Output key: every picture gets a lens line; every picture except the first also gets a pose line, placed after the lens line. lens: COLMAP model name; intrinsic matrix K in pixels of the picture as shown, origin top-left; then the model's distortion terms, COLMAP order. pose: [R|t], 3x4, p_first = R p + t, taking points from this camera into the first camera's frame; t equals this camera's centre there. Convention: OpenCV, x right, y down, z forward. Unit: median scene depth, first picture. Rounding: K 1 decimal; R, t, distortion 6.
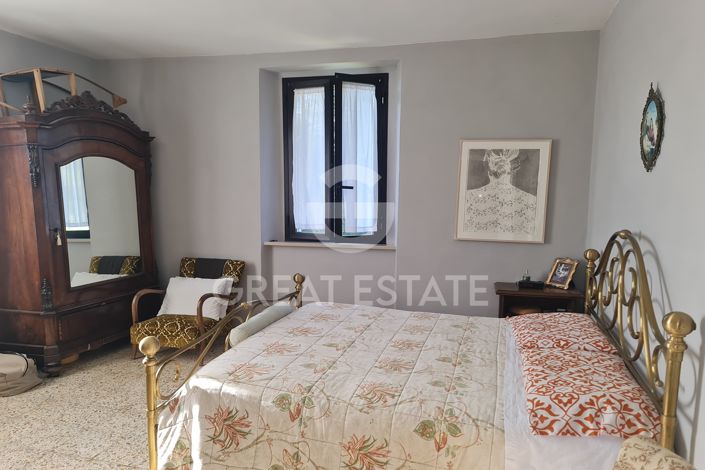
lens RADIAL K [[499.0, 0, 350.3], [0, 499.0, 231.8], [0, 0, 1]] dist [0.065373, -0.000577]
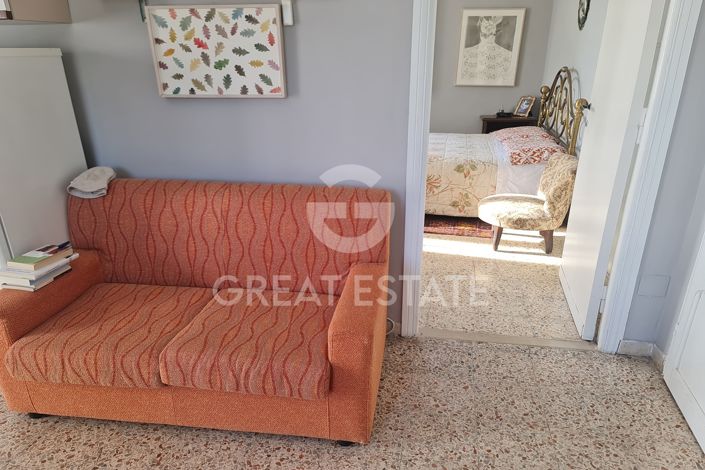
lens RADIAL K [[499.0, 0, 352.4], [0, 499.0, 239.4], [0, 0, 1]] dist [0.065373, -0.000577]
pose [[0.995384, -0.039013, 0.087680, -0.276858], [0.015313, 0.966501, 0.256206, 0.082639], [-0.094738, -0.253681, 0.962637, -0.579777]]
